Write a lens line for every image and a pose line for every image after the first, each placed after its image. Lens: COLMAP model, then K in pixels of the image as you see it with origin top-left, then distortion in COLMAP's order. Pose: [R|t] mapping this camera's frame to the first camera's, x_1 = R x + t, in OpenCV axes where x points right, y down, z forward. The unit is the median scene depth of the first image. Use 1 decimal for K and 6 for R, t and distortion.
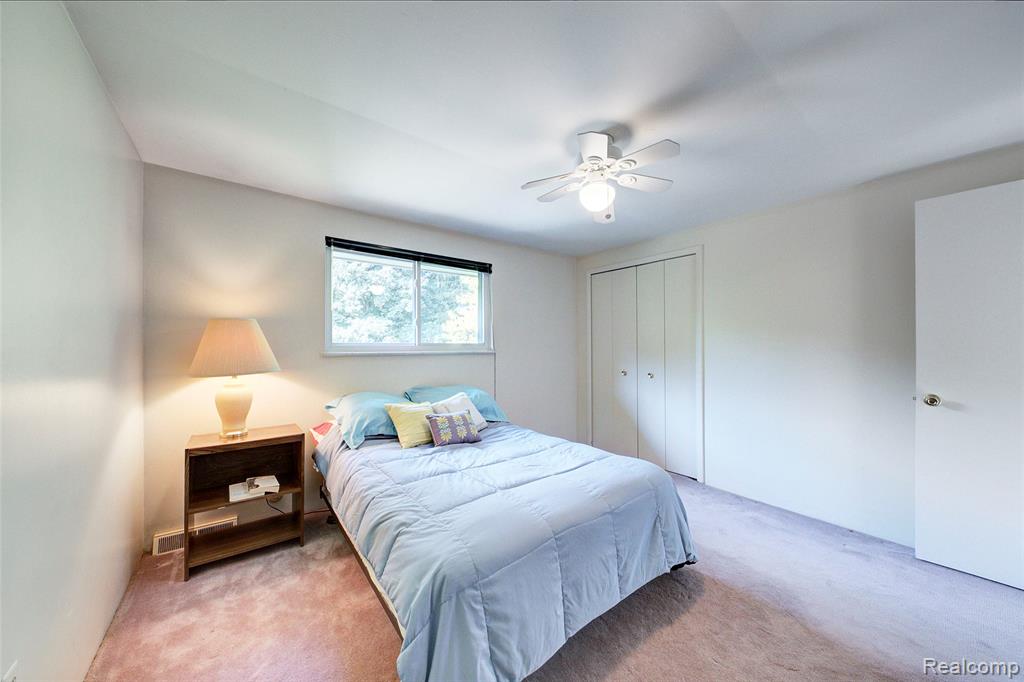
lens RADIAL K [[353.2, 0, 504.3], [0, 353.2, 345.4], [0, 0, 1]] dist [0.000483, -0.000197]
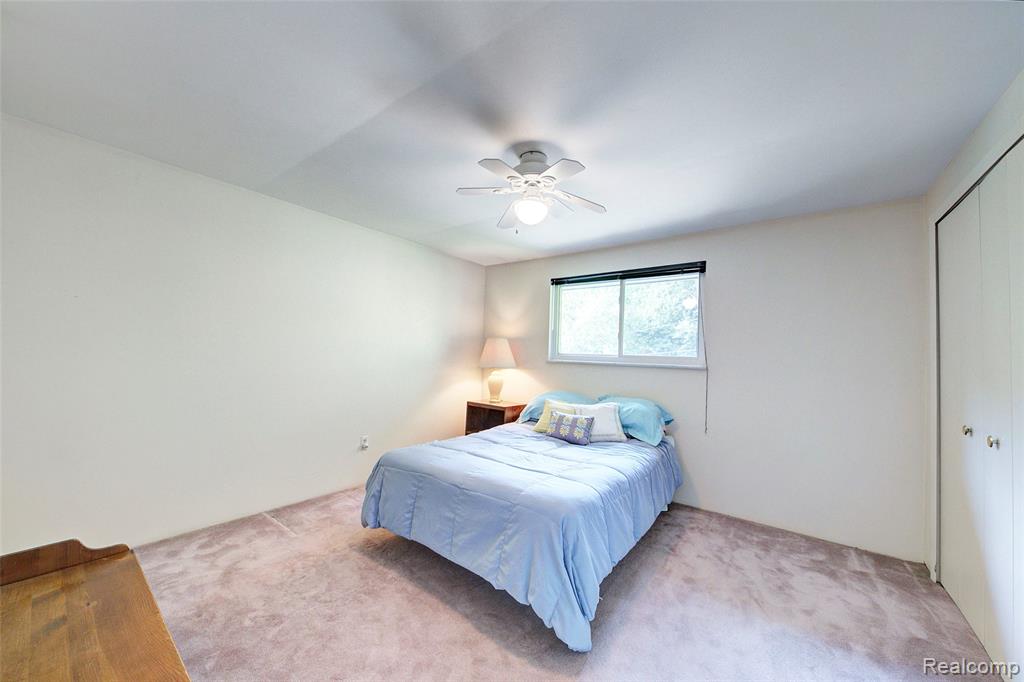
lens RADIAL K [[353.2, 0, 504.3], [0, 353.2, 345.4], [0, 0, 1]] dist [0.000483, -0.000197]
pose [[0.270281, -0.016483, -0.962640, 0.937150], [-0.034040, 0.999065, -0.026664, 0.007389], [0.962180, 0.039975, 0.269467, 0.496202]]
